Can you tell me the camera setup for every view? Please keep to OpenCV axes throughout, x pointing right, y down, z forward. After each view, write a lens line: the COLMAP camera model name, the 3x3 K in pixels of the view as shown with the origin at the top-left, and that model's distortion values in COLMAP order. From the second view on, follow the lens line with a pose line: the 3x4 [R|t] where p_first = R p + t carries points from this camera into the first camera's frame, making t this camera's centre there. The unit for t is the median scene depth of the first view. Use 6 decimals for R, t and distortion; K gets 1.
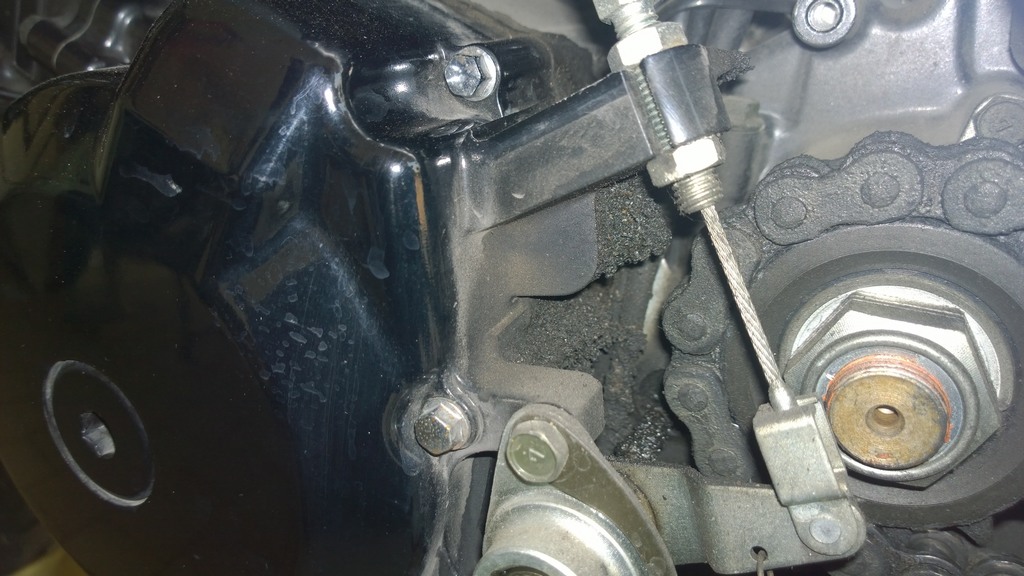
lens RADIAL K [[783.8, 0, 512.0], [0, 783.8, 288.0], [0, 0, 1]] dist [0.036404, -0.075353]
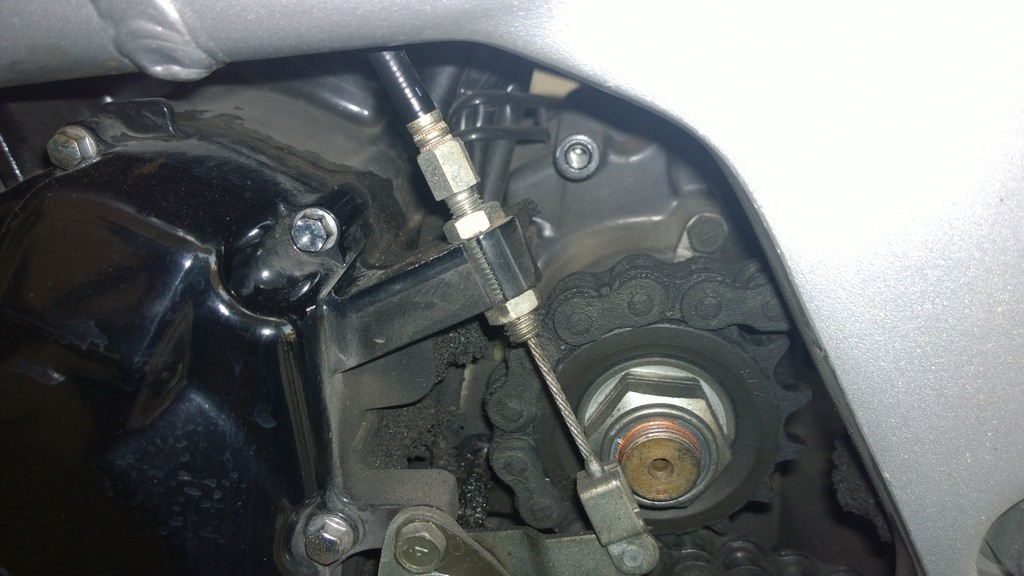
lens RADIAL K [[783.8, 0, 512.0], [0, 783.8, 288.0], [0, 0, 1]] dist [0.036404, -0.075353]
pose [[0.929742, -0.109271, 0.351625, -0.216732], [0.106141, 0.993950, 0.028229, -0.208760], [-0.352582, 0.011076, 0.935715, -0.203733]]
